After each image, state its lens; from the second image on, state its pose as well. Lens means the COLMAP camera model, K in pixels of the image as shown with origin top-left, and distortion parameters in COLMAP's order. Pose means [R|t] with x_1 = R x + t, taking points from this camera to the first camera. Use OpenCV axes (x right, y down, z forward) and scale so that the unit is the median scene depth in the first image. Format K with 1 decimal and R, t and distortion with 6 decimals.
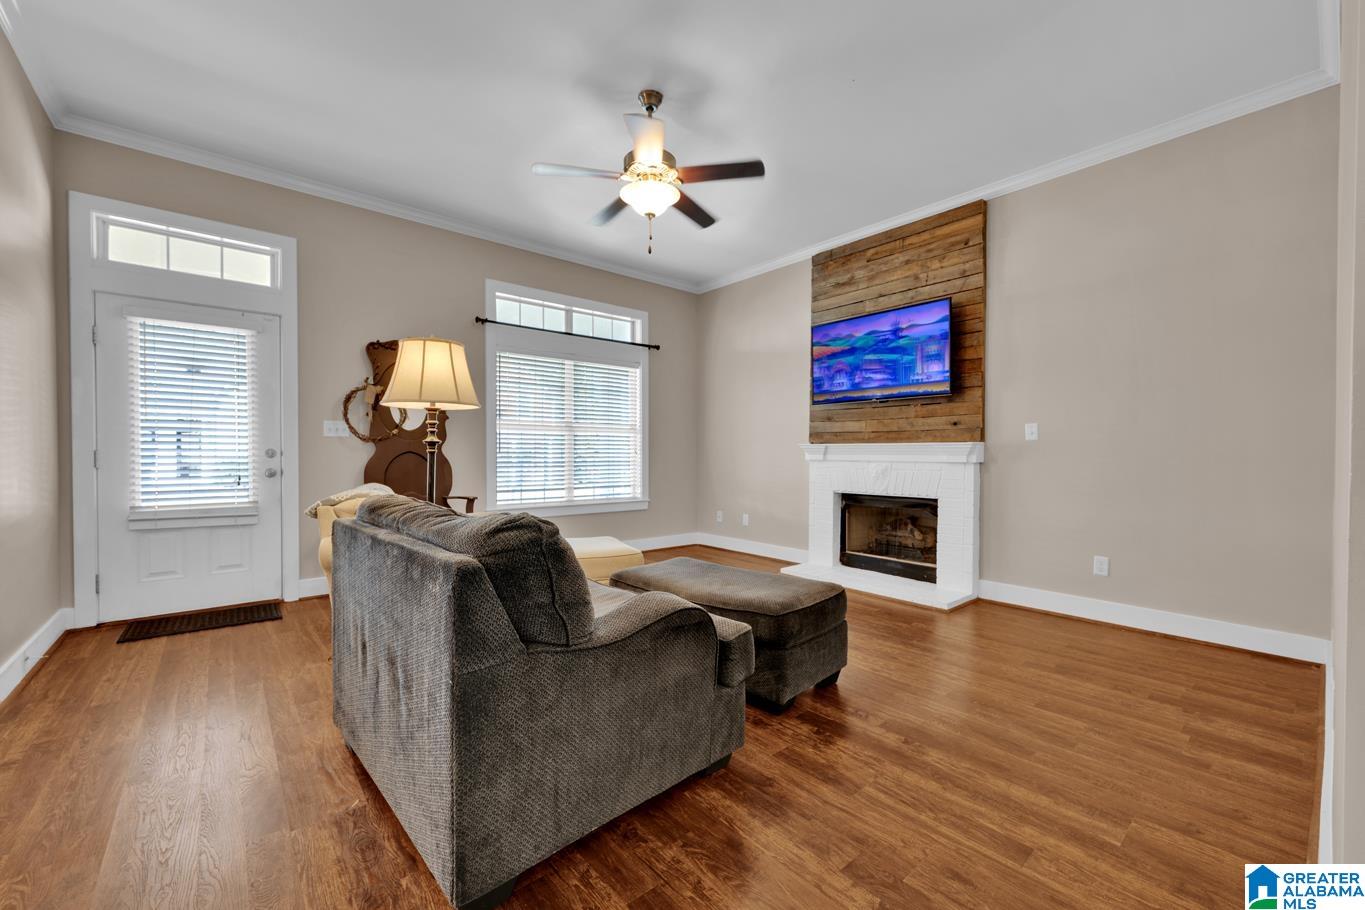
lens RADIAL K [[538.4, 0, 682.5], [0, 538.4, 458.2], [0, 0, 1]] dist [0.000141, 0.000155]
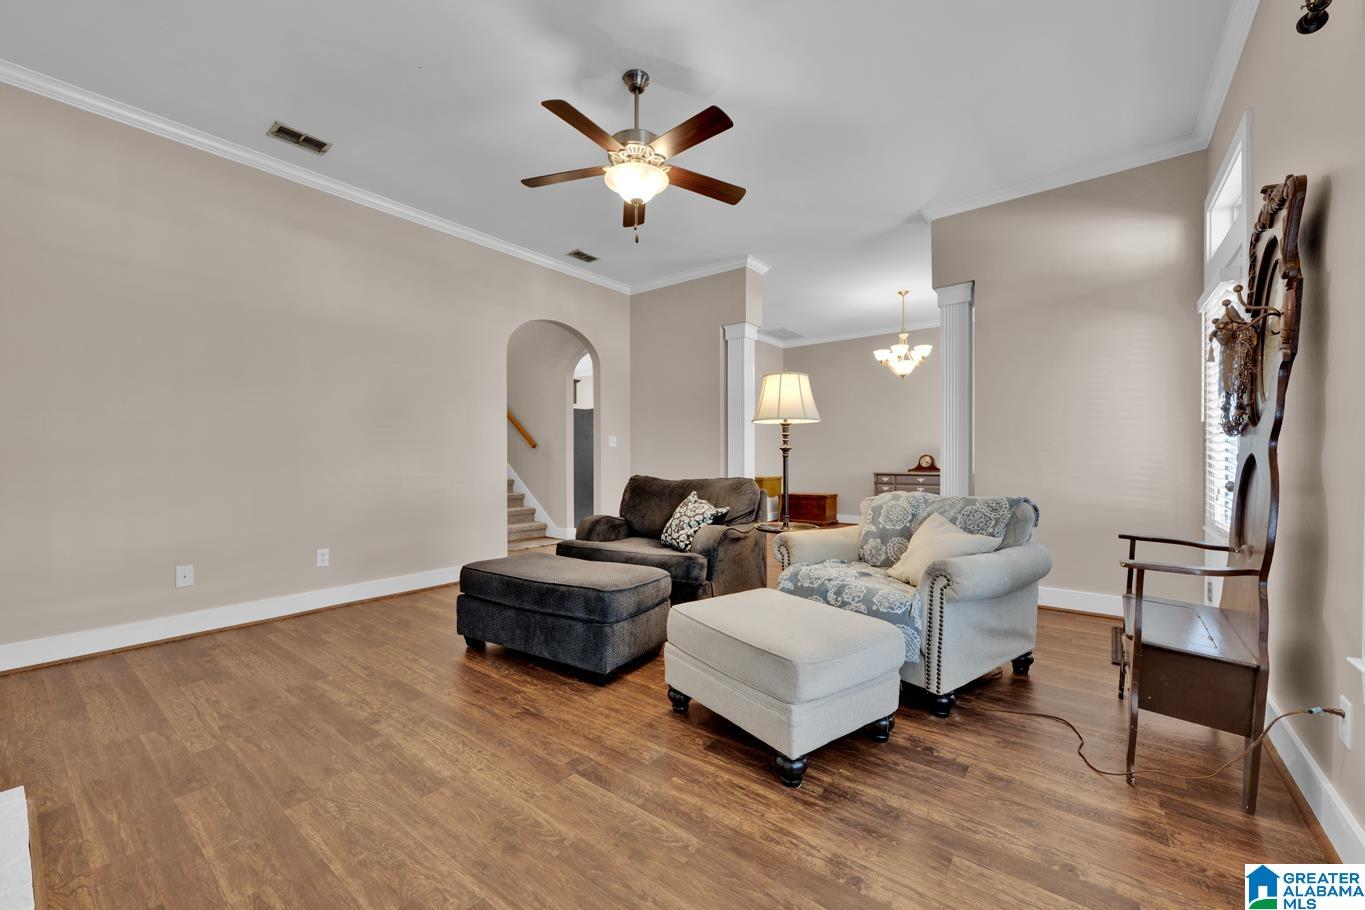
lens RADIAL K [[538.4, 0, 675.3], [0, 538.4, 464.7], [0, 0, 1]] dist [0.000141, 0.000155]
pose [[-0.981288, -0.000065, -0.192547, 0.038105], [-0.004244, 0.999764, 0.021288, -0.010211], [0.192500, 0.021707, -0.981057, 1.395236]]
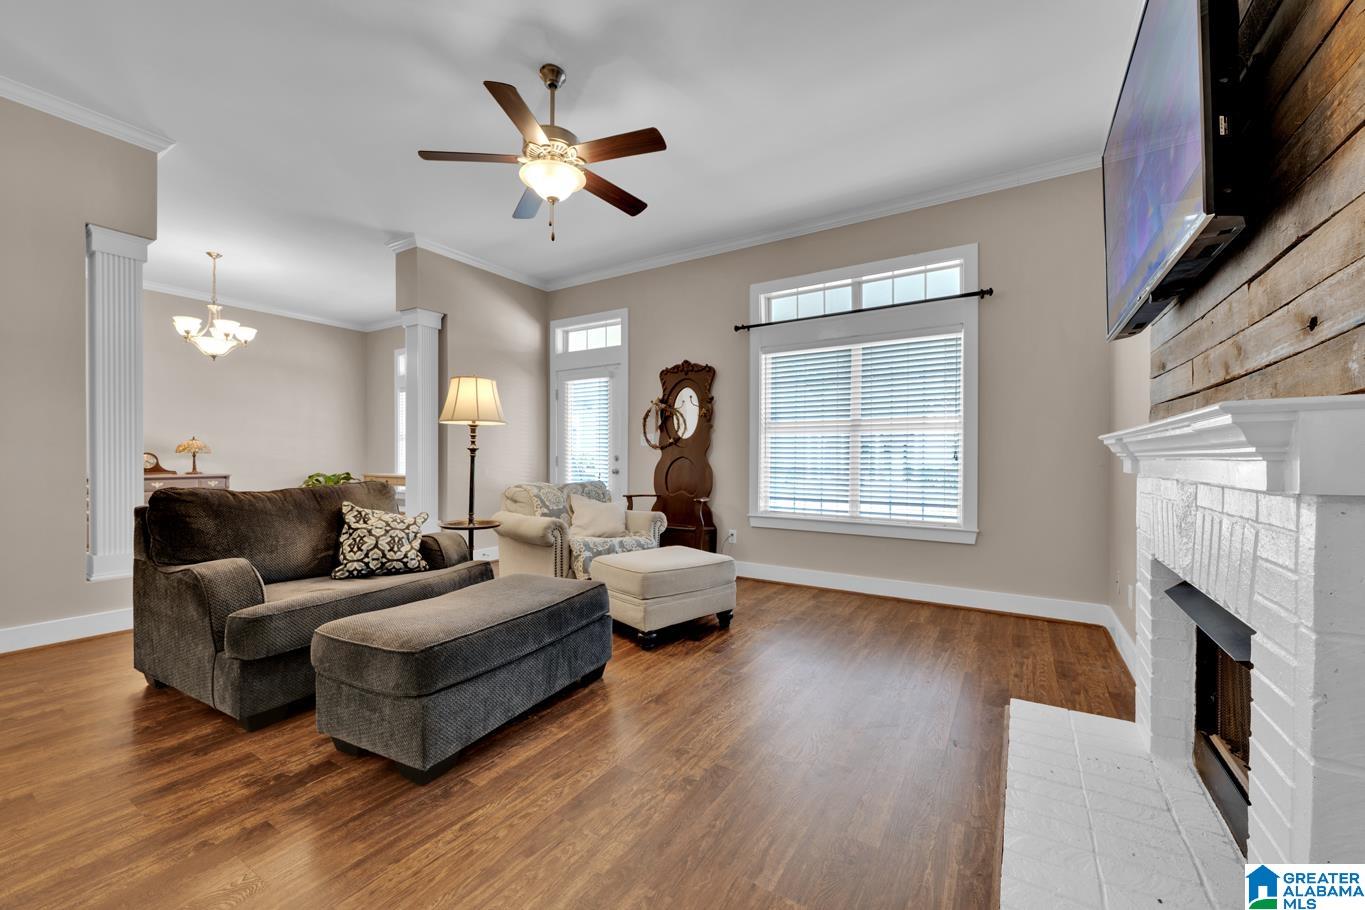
lens RADIAL K [[538.4, 0, 690.1], [0, 538.4, 456.1], [0, 0, 1]] dist [0.000141, 0.000155]
pose [[0.306636, -0.007472, -0.951798, 0.645139], [-0.011571, 0.999866, -0.011577, -0.000305], [0.951757, 0.014563, 0.306508, 0.683729]]
